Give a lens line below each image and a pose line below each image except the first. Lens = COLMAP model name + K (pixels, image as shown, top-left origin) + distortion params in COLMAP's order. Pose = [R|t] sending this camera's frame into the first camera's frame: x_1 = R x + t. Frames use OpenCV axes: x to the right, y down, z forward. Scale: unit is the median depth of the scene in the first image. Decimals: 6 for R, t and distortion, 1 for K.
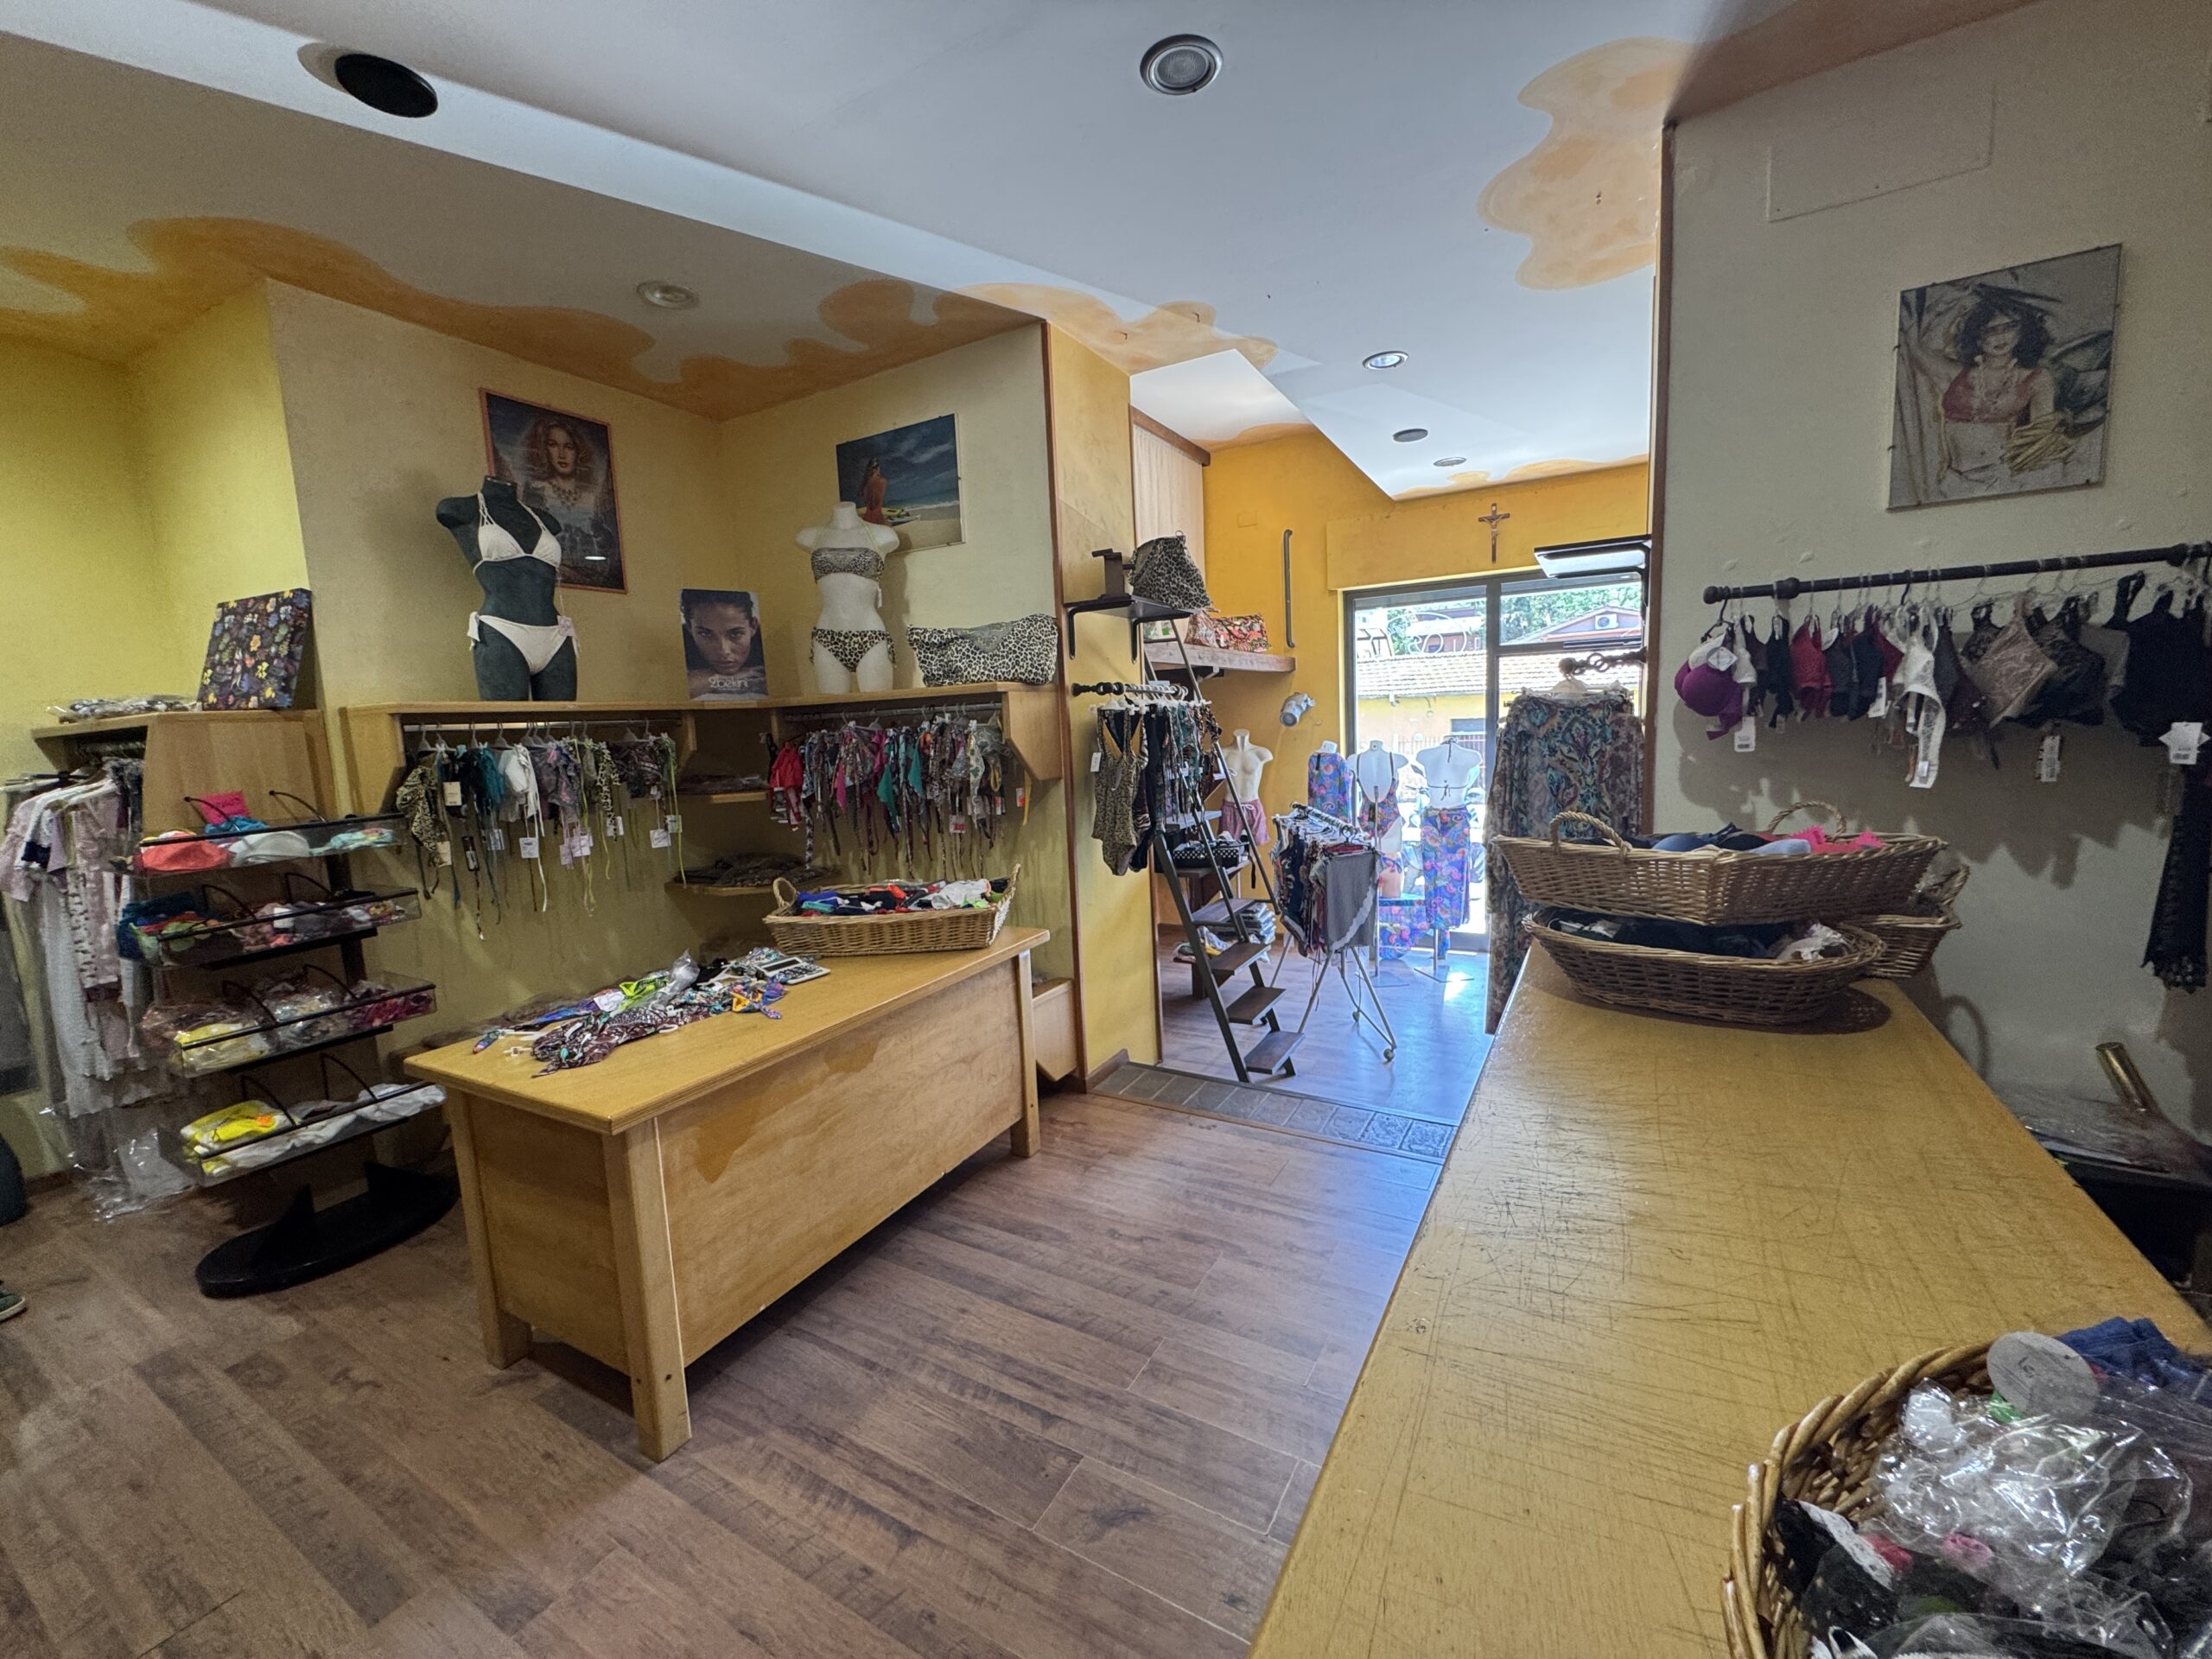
lens RADIAL K [[884.8, 0, 1102.0], [0, 884.8, 835.9], [0, 0, 1]] dist [-0.003040, 0.000107]
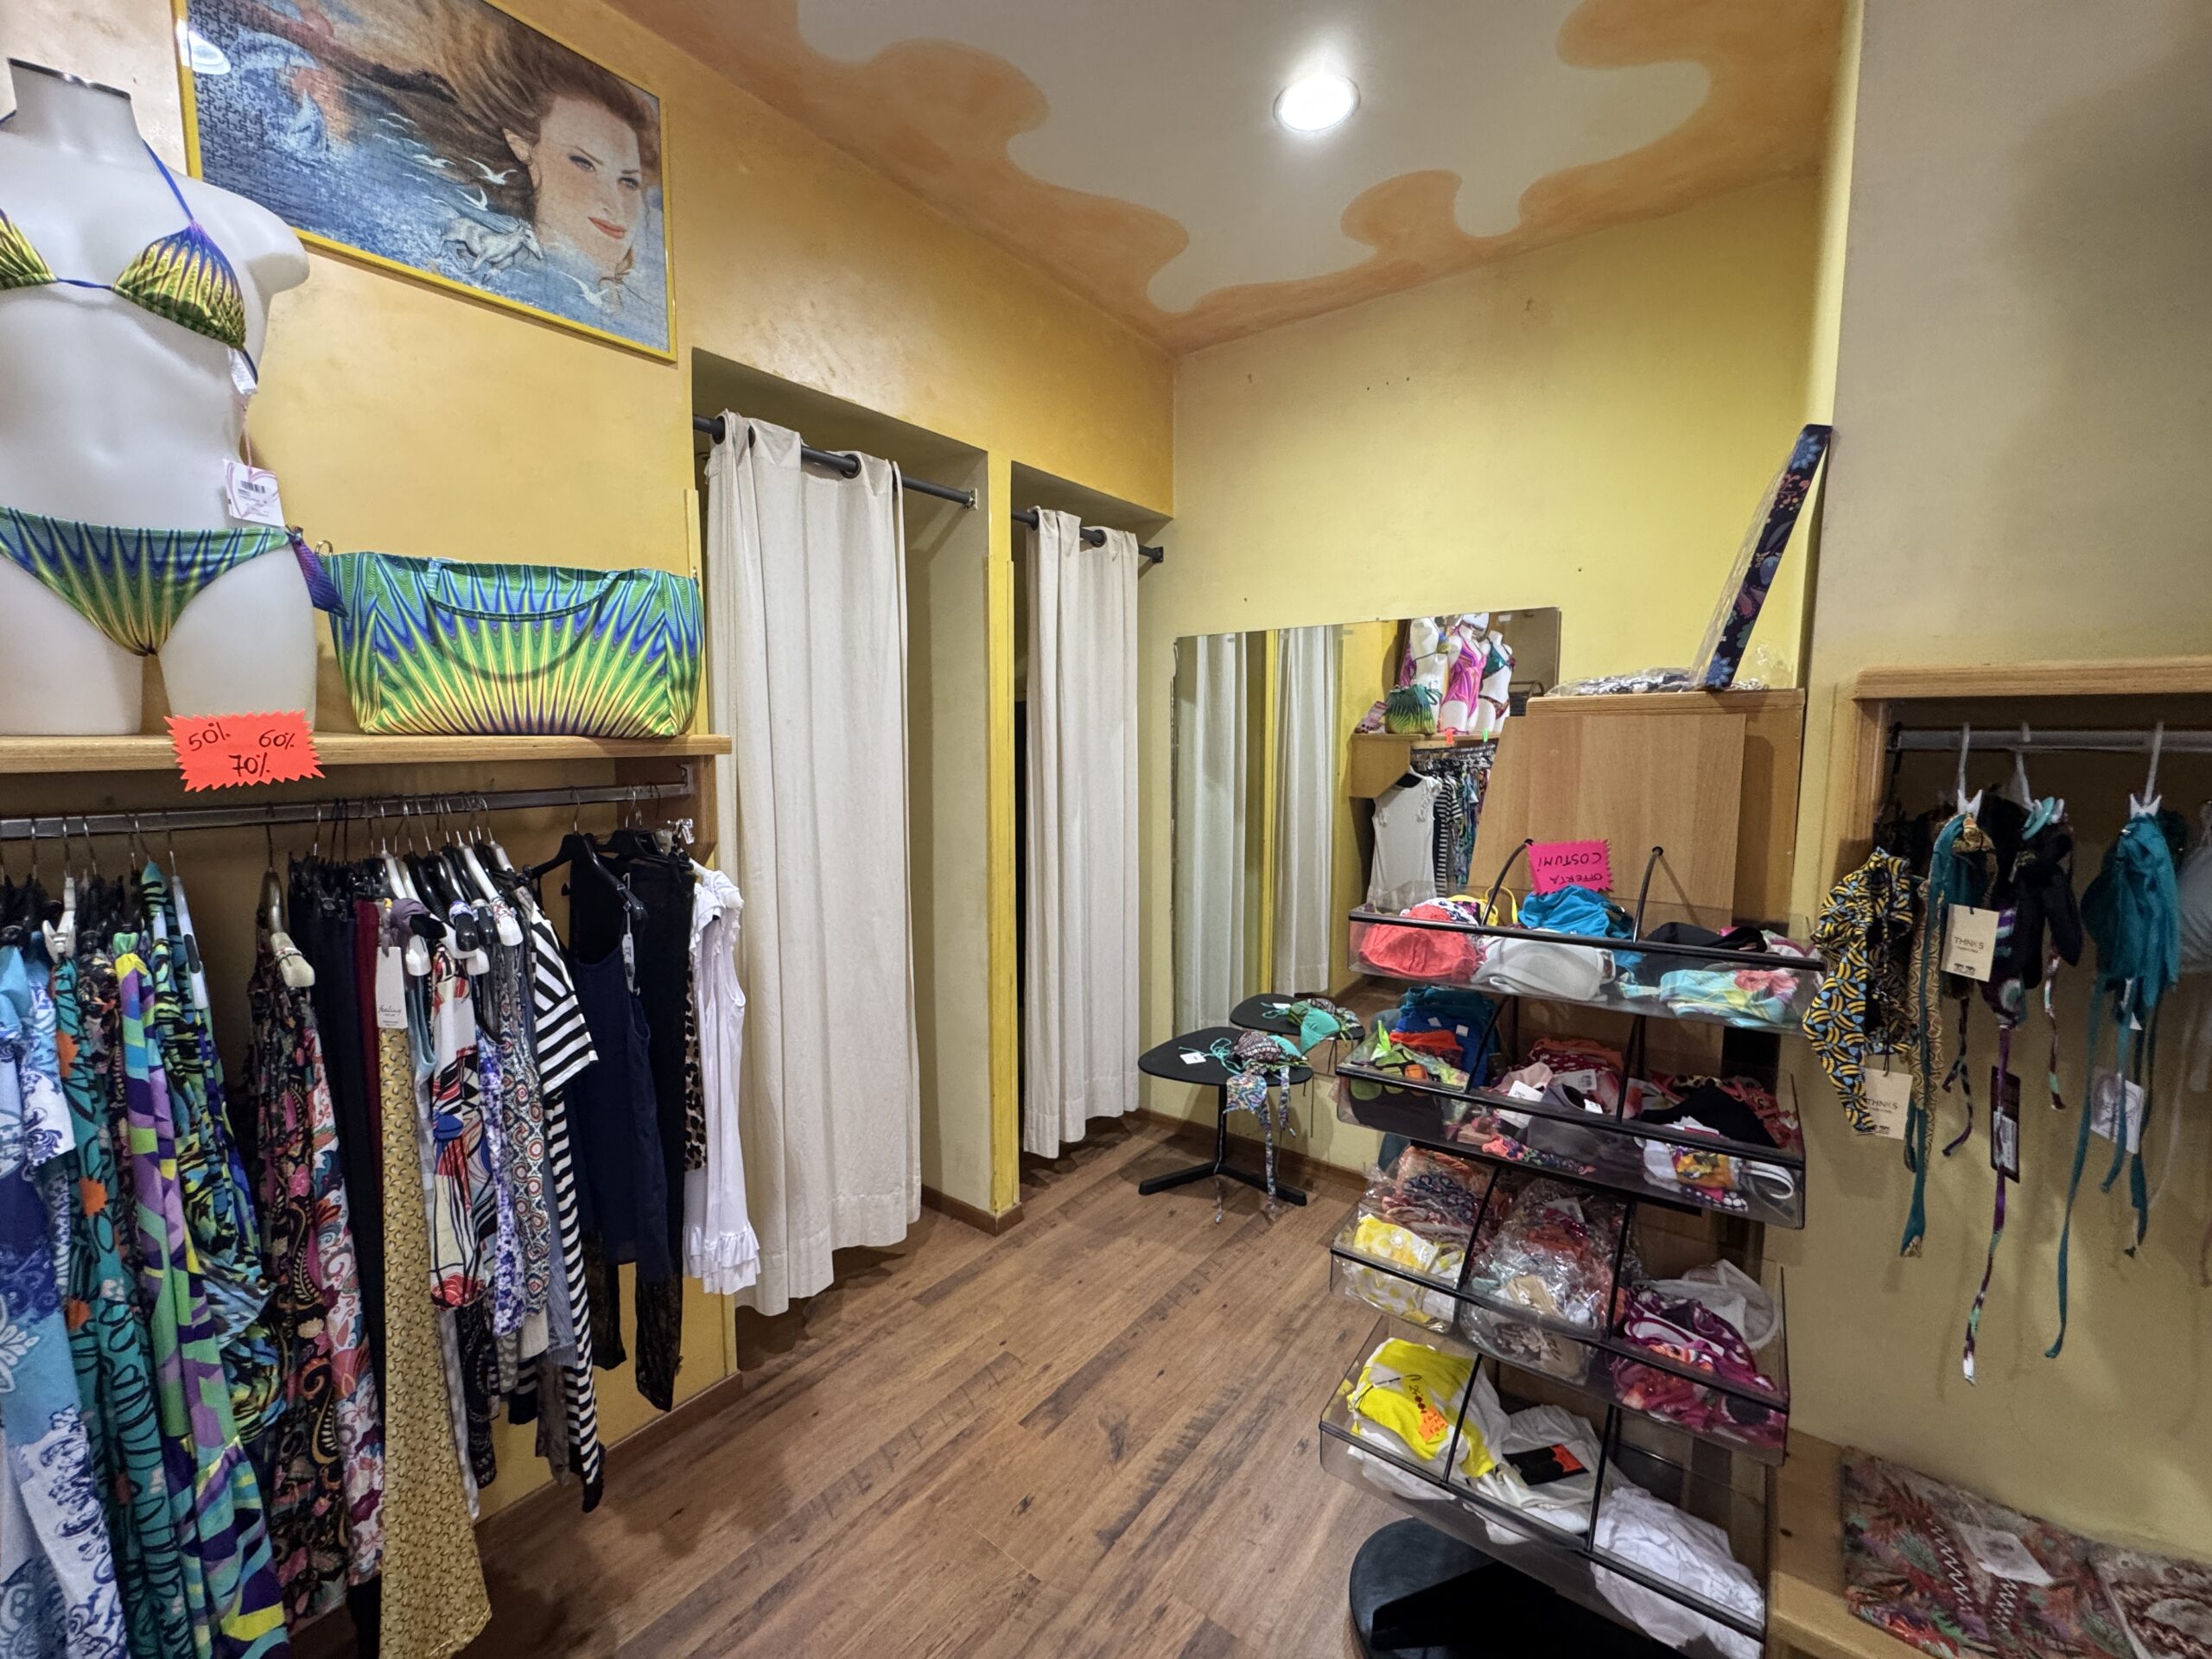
lens RADIAL K [[884.8, 0, 1102.2], [0, 884.8, 833.2], [0, 0, 1]] dist [-0.003040, 0.000107]
pose [[-0.137697, 0.147143, -0.979484, -0.924721], [-0.112742, 0.980148, 0.163093, -0.259451], [0.984037, 0.132886, -0.118374, 1.773540]]
